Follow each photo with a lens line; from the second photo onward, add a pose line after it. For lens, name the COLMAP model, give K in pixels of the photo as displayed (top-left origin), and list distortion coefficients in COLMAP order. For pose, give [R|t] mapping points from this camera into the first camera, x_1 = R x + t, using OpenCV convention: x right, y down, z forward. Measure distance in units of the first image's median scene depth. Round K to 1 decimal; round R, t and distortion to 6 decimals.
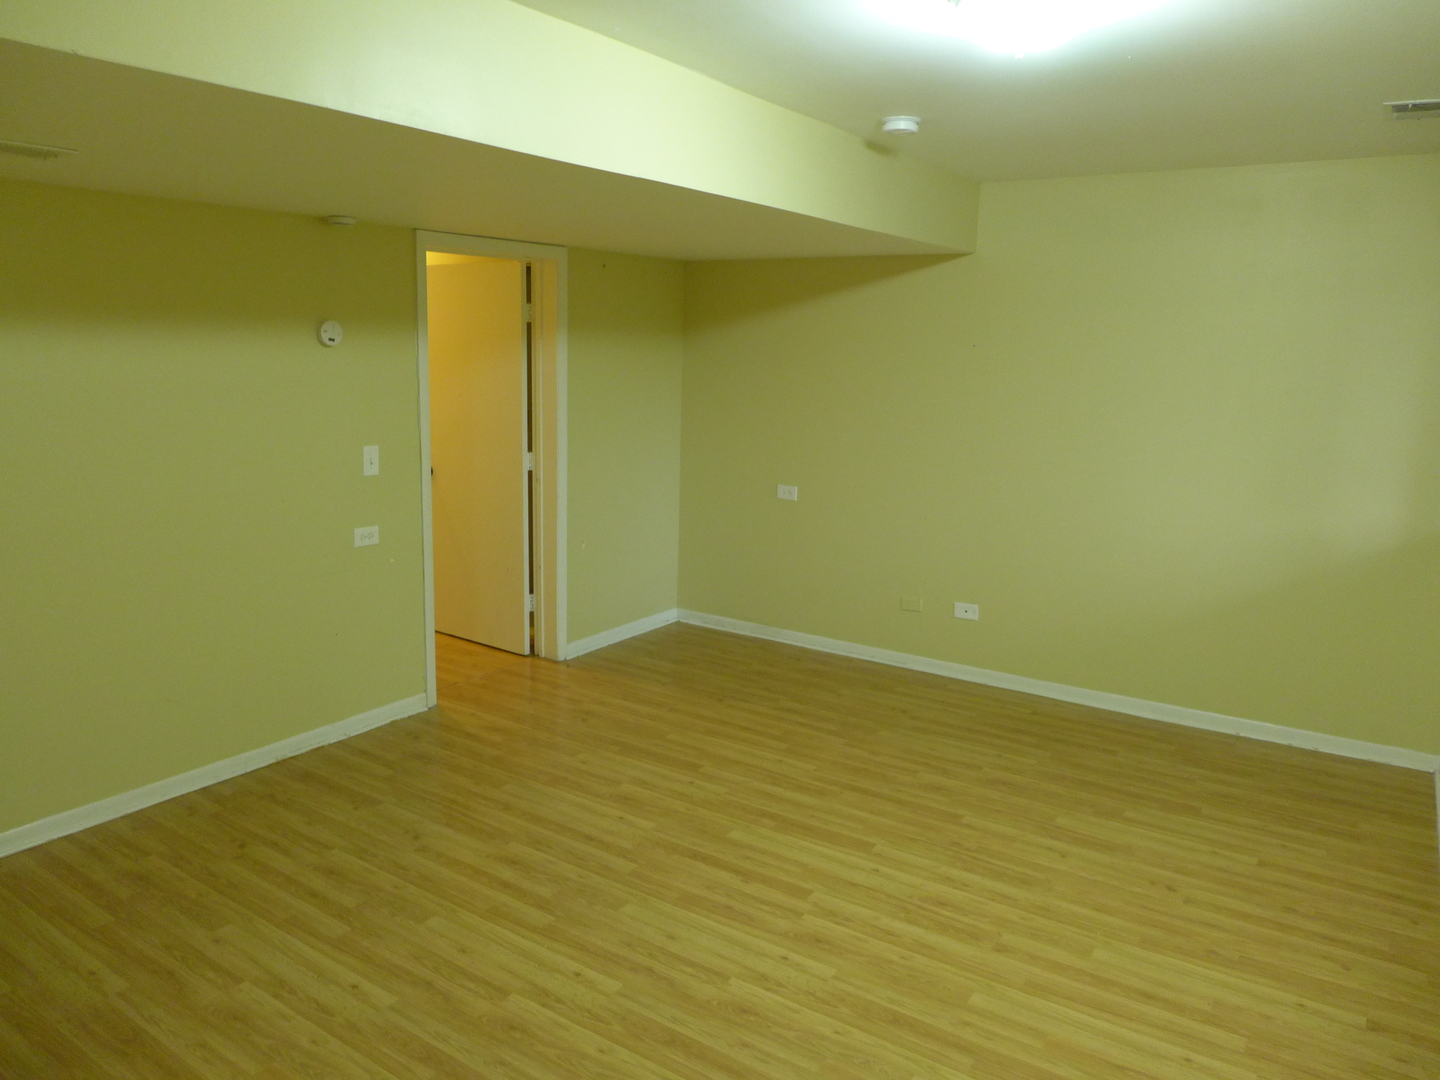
lens RADIAL K [[1024.3, 0, 726.5], [0, 1024.3, 543.4], [0, 0, 1]] dist [-0.054187, 0.008759]
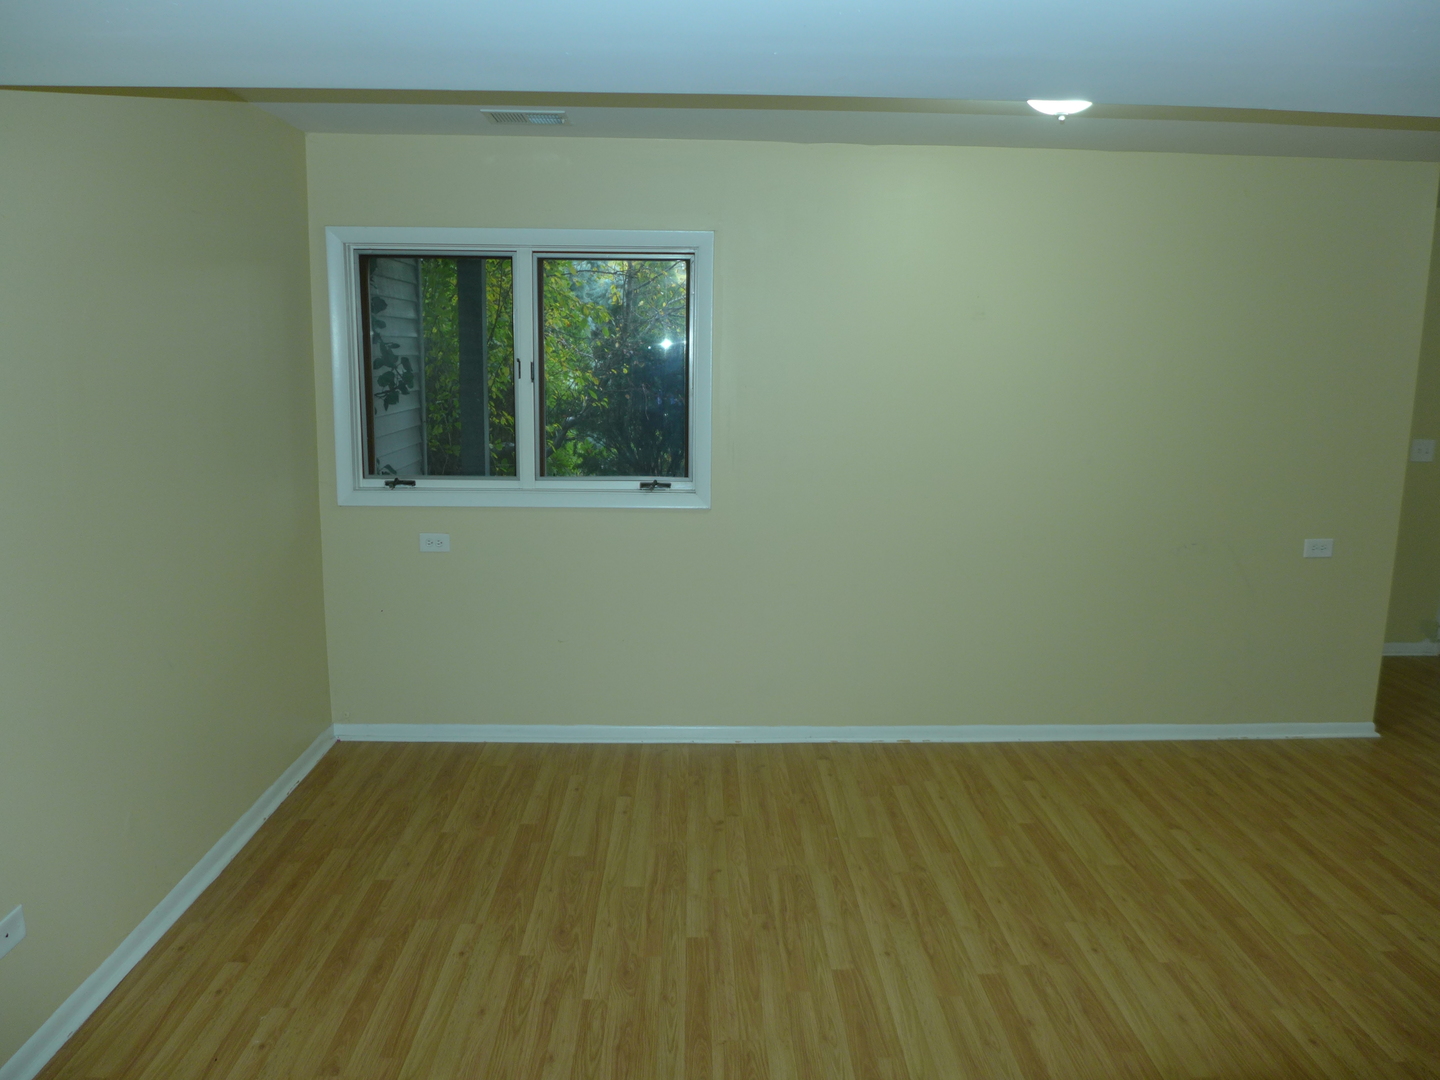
lens RADIAL K [[1024.3, 0, 722.4], [0, 1024.3, 541.0], [0, 0, 1]] dist [-0.054187, 0.008759]
pose [[-0.581554, -0.171636, 0.795196, -0.419756], [0.130704, 0.945078, 0.299574, -0.300098], [-0.802939, 0.278154, -0.527180, 1.578549]]
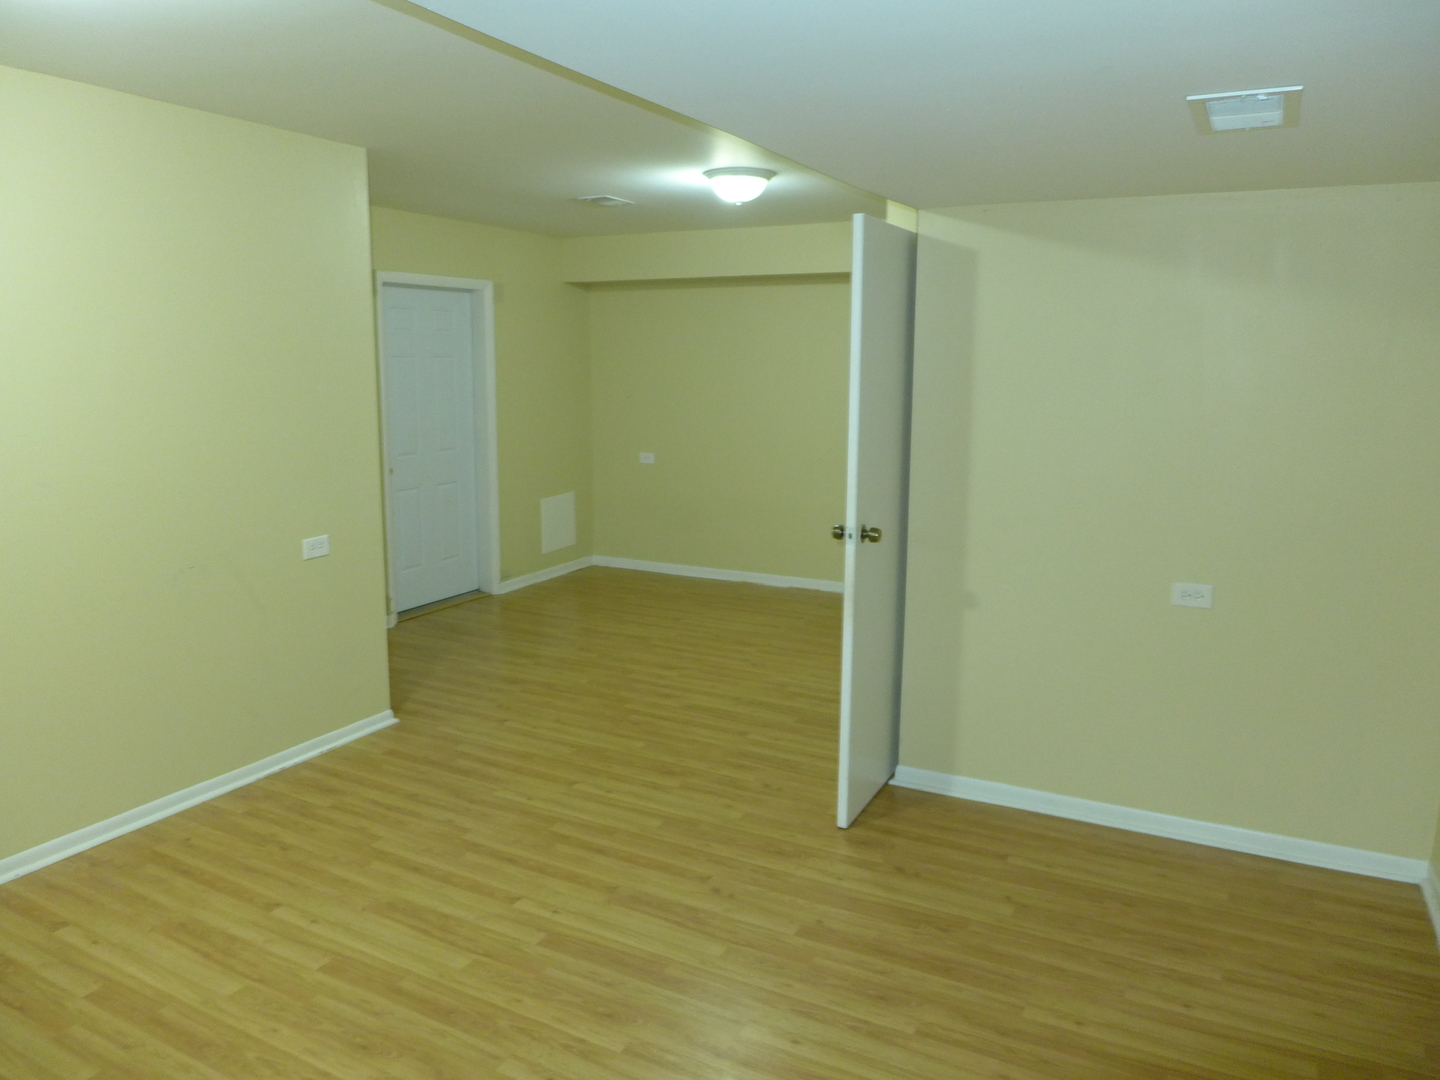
lens RADIAL K [[1024.3, 0, 723.1], [0, 1024.3, 539.6], [0, 0, 1]] dist [-0.054187, 0.008759]
pose [[-0.993931, -0.012359, -0.109306, -0.170918], [-0.050237, 0.934993, 0.351090, -0.263082], [0.097861, 0.354450, -0.929940, 1.454736]]
